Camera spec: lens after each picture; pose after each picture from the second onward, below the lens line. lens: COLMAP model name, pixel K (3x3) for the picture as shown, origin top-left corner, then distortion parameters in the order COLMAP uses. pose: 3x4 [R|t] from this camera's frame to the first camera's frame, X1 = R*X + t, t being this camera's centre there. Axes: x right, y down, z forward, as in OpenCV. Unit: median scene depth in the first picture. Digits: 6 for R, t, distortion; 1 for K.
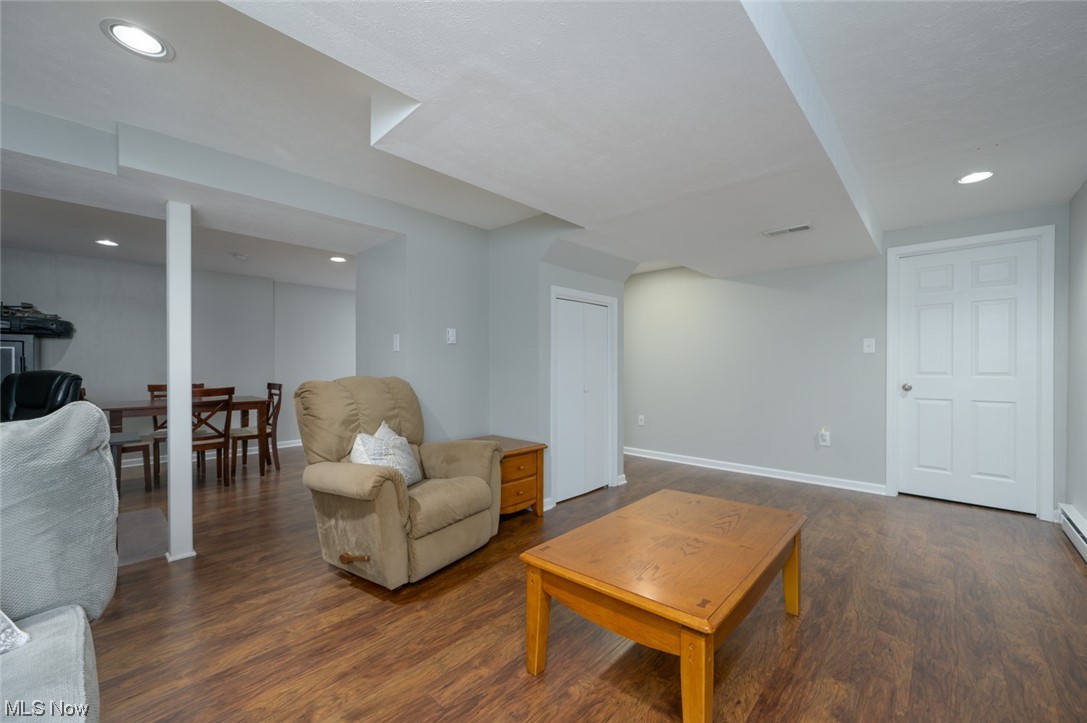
lens RADIAL K [[436.4, 0, 545.9], [0, 436.4, 367.2], [0, 0, 1]] dist [-0.000289, 0.000125]
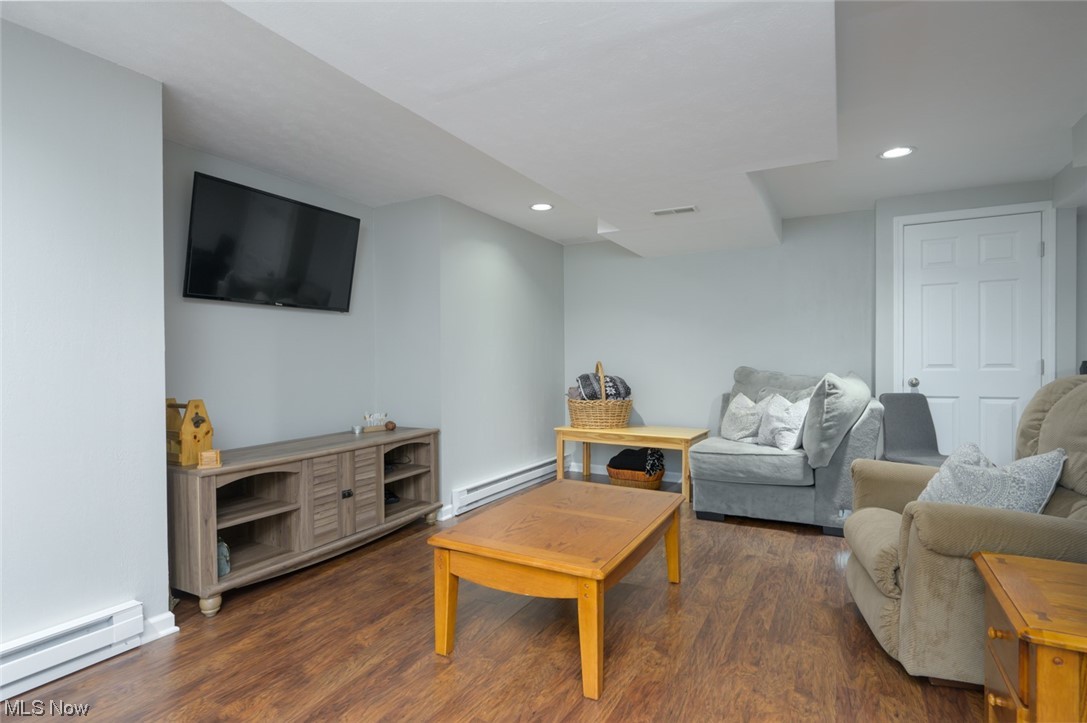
lens RADIAL K [[560.7, 0, 542.1], [0, 560.7, 362.2], [0, 0, 1]] dist [0.000124, 0.000034]
pose [[-0.968703, 0.008177, -0.248090, 0.669840], [0.007148, 0.999962, 0.005049, 0.002797], [0.248122, 0.003118, -0.968724, 2.156785]]
